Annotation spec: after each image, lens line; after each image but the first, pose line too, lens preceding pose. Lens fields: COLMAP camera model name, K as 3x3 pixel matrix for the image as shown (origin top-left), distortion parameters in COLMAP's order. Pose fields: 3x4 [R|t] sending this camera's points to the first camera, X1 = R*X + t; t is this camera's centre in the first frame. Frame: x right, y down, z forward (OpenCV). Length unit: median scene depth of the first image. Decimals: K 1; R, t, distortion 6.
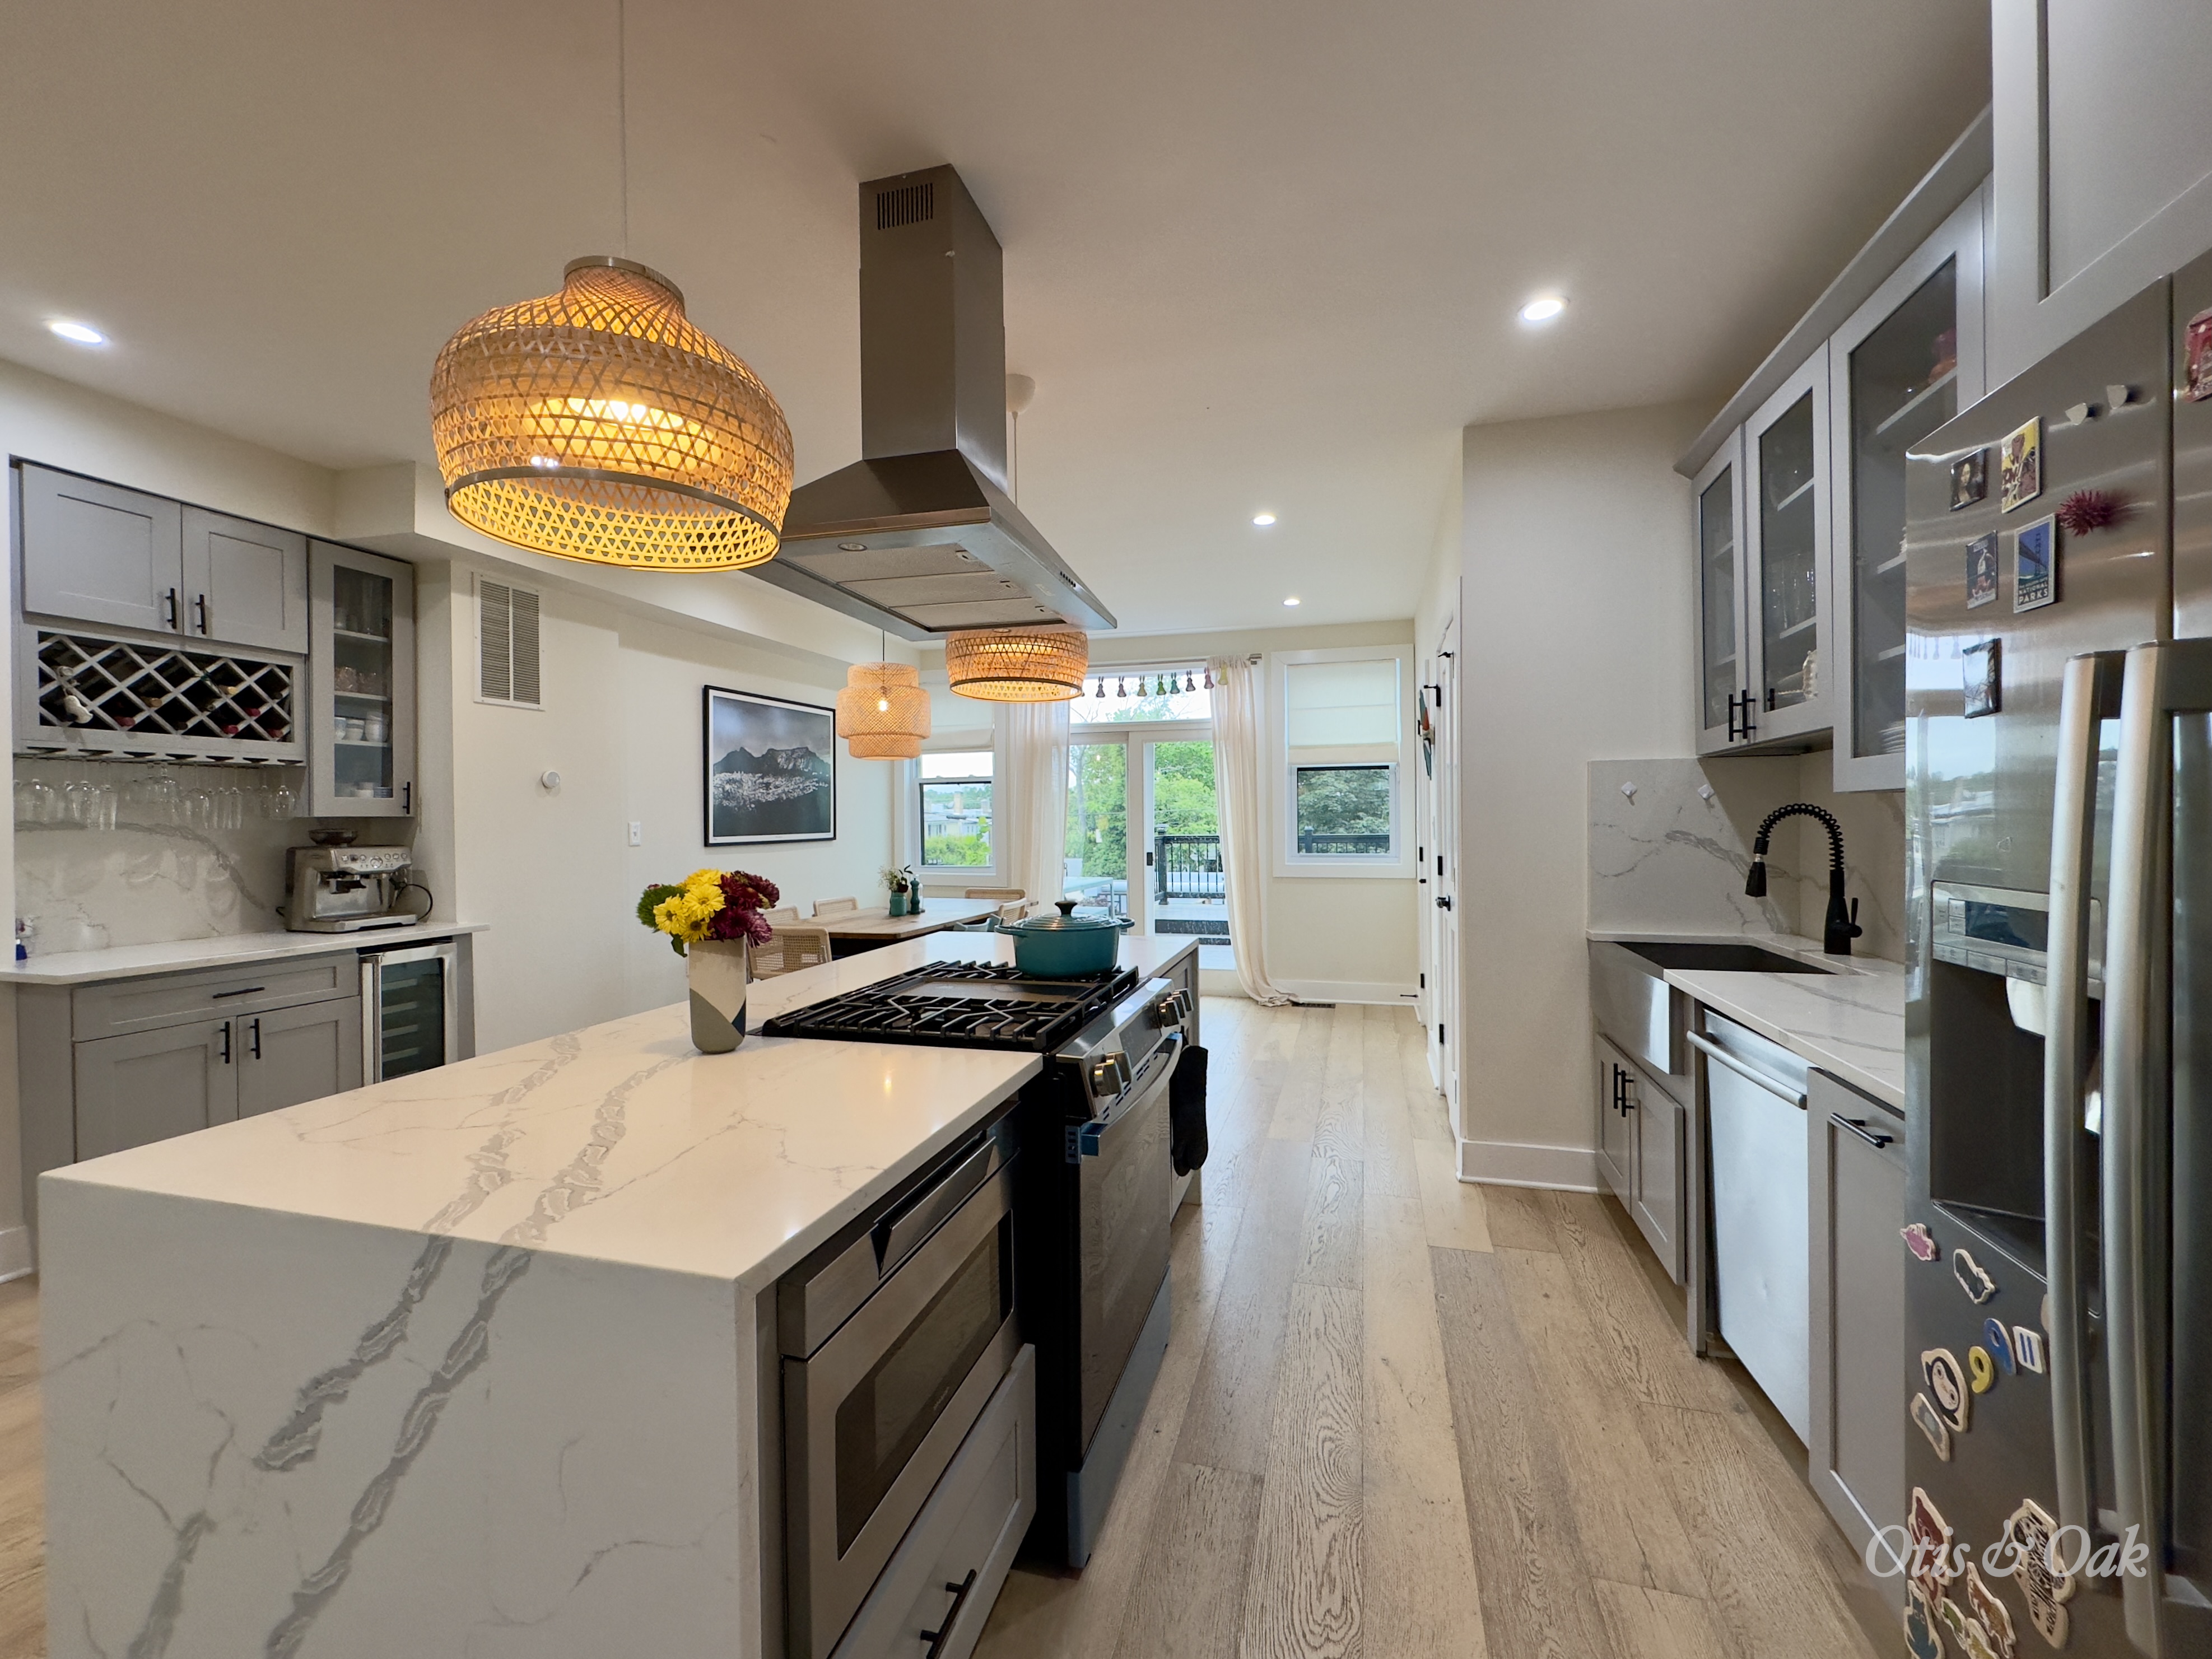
lens RADIAL K [[890.8, 0, 1115.6], [0, 890.8, 824.0], [0, 0, 1]] dist [-0.000849, -0.000094]
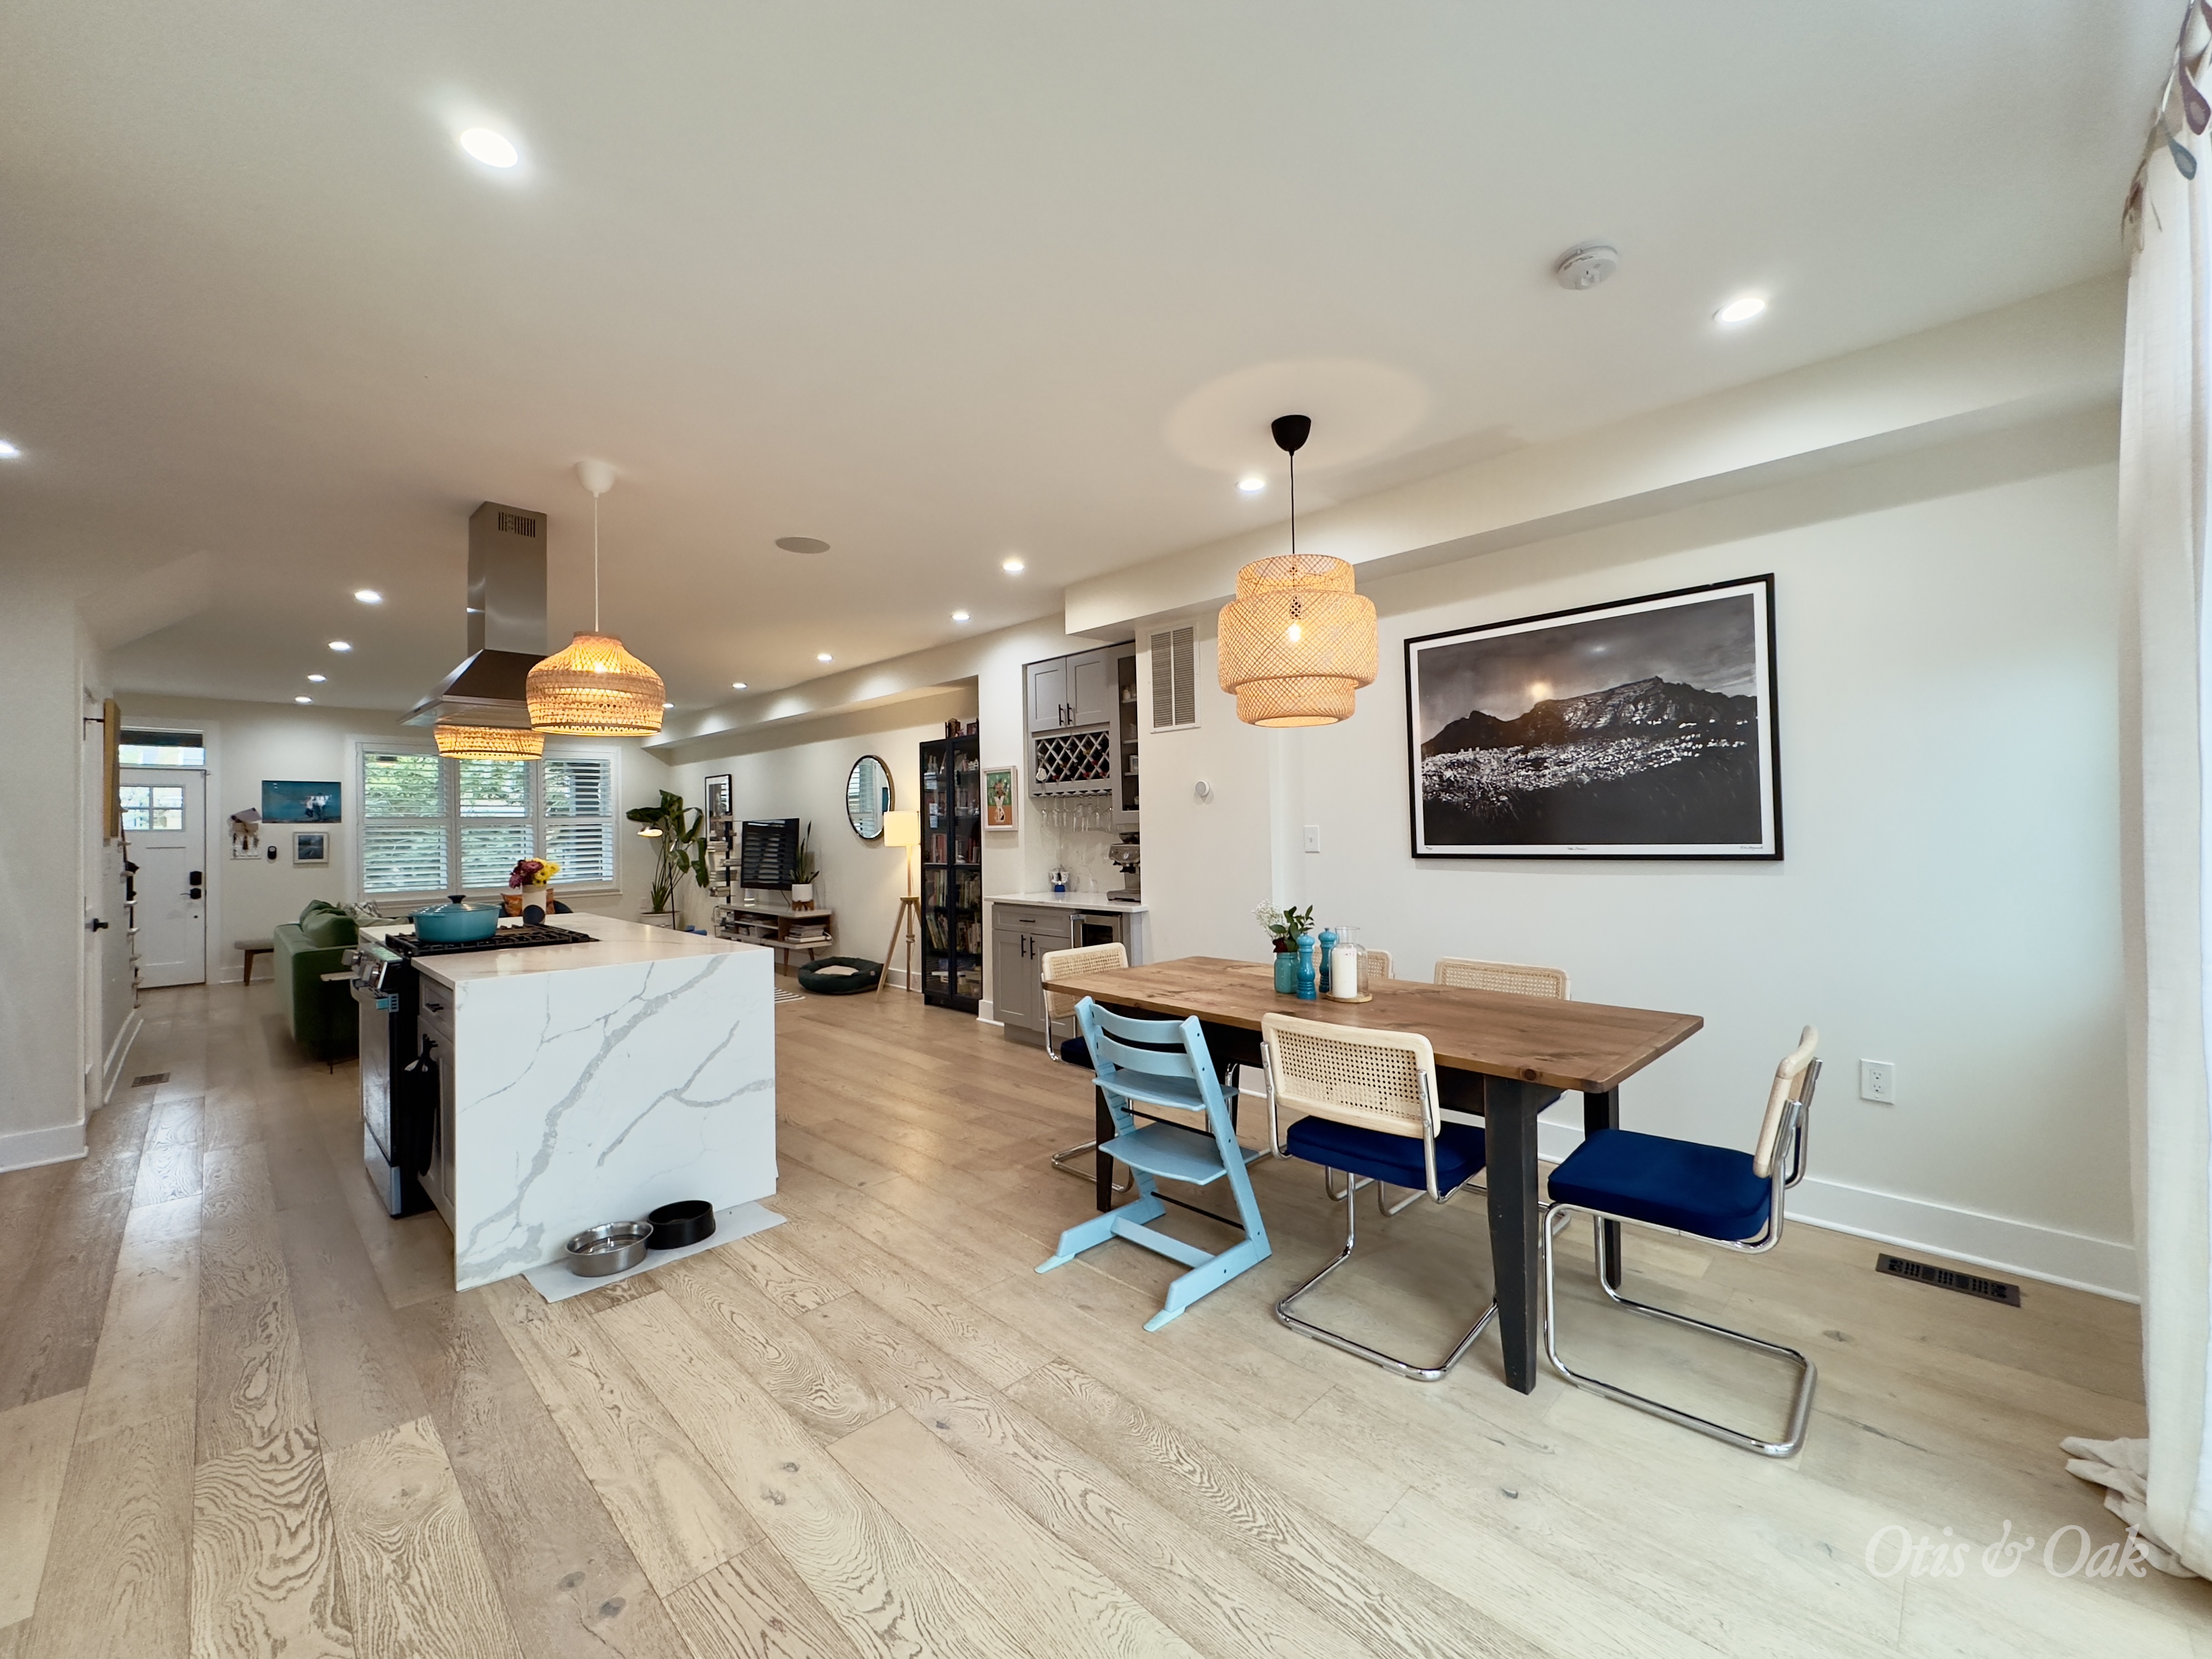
lens RADIAL K [[890.9, 0, 1110.5], [0, 890.9, 820.6], [0, 0, 1]] dist [-0.000849, -0.000094]
pose [[-0.487837, 0.013695, -0.872827, 0.405944], [0.019918, 0.999791, 0.004554, -0.018360], [0.872707, -0.015164, -0.488008, 1.506410]]
